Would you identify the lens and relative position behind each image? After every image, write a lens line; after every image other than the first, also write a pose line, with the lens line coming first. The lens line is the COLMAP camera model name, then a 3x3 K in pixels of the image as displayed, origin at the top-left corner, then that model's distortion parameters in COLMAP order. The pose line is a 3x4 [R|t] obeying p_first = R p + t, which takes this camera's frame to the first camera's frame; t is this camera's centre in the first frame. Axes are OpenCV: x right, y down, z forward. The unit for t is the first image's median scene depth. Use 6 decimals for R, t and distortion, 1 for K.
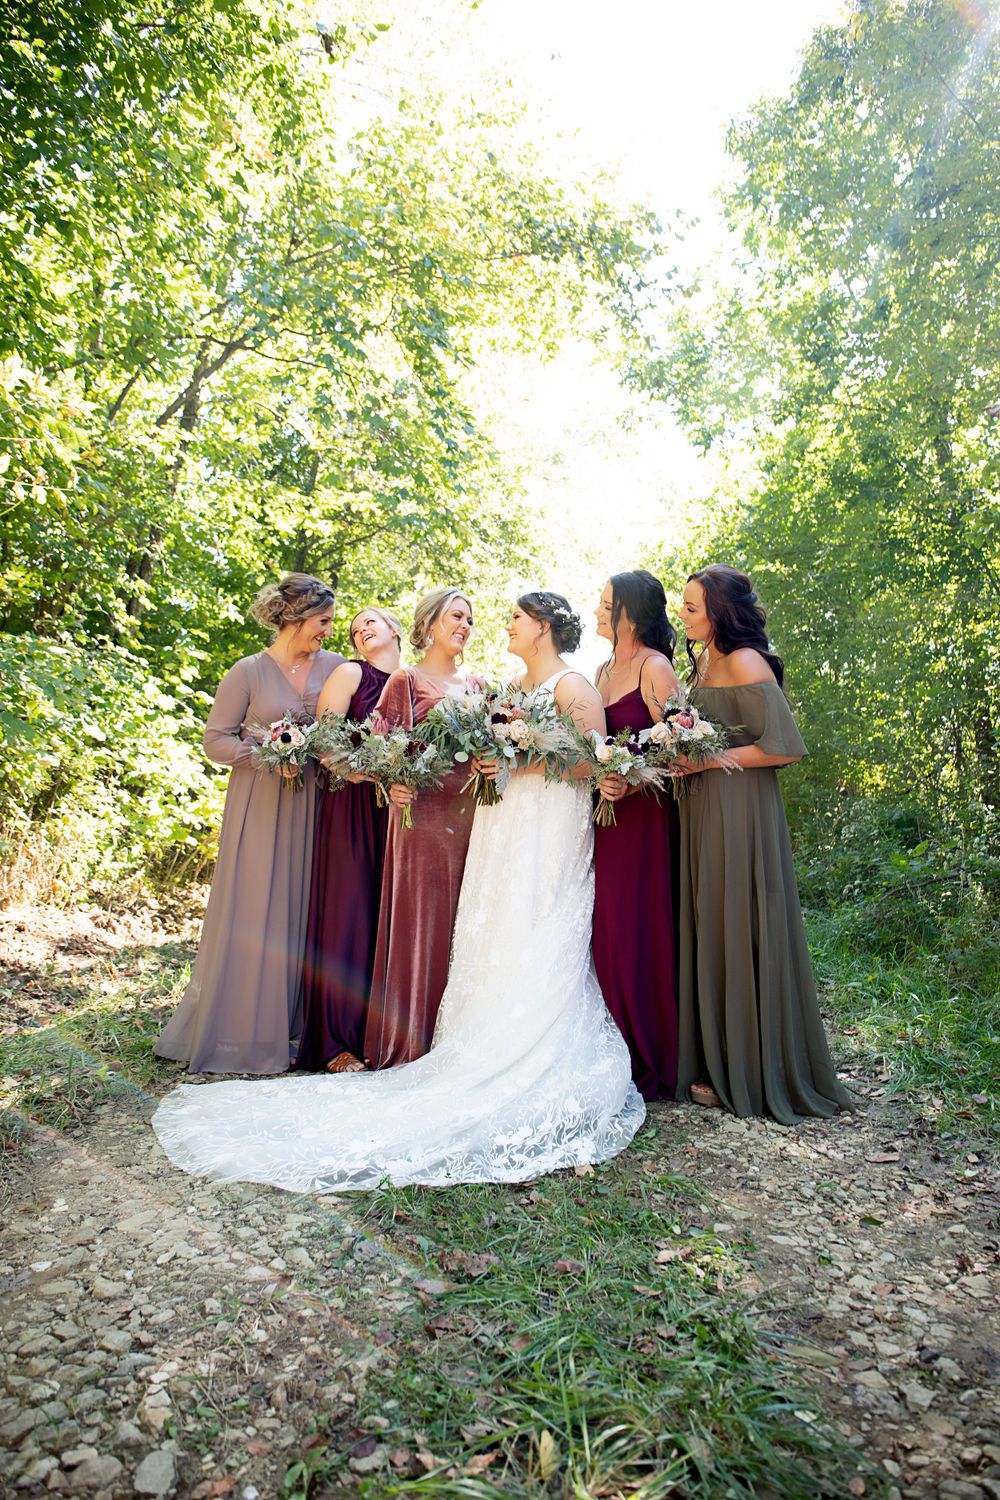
lens RADIAL K [[1016.0, 0, 508.5], [0, 1016.0, 754.0], [0, 0, 1]] dist [-0.112471, 0.086537]
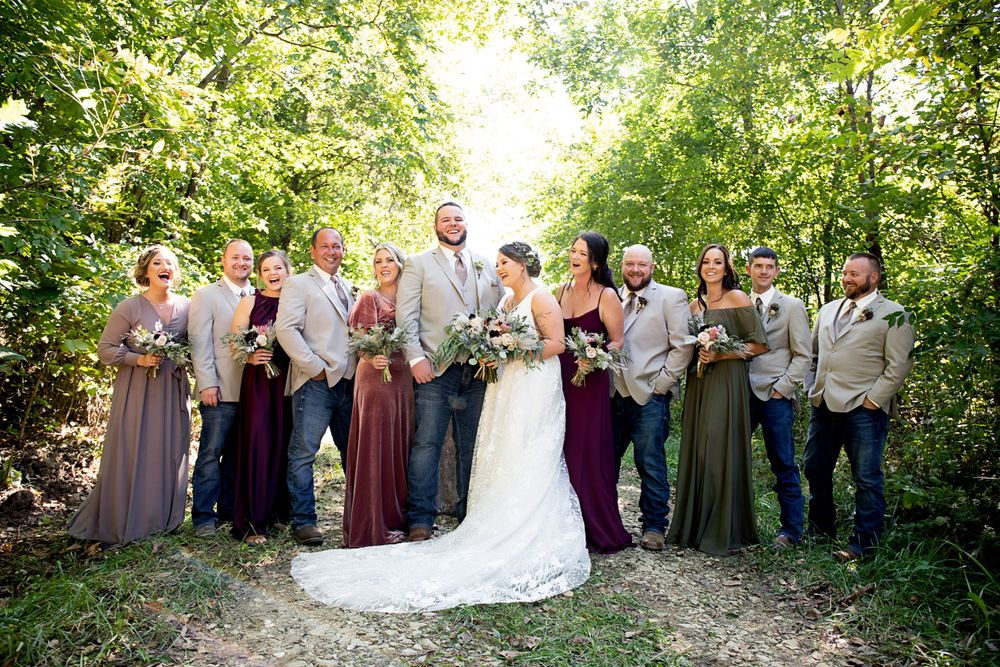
lens RADIAL K [[835.9, 0, 450.1], [0, 835.9, 308.4], [0, 0, 1]] dist [-0.085475, 0.012830]
pose [[0.994755, 0.004009, 0.102208, -0.134502], [-0.005360, 0.999902, 0.012952, -0.043128], [-0.102146, -0.013432, 0.994679, -0.186419]]
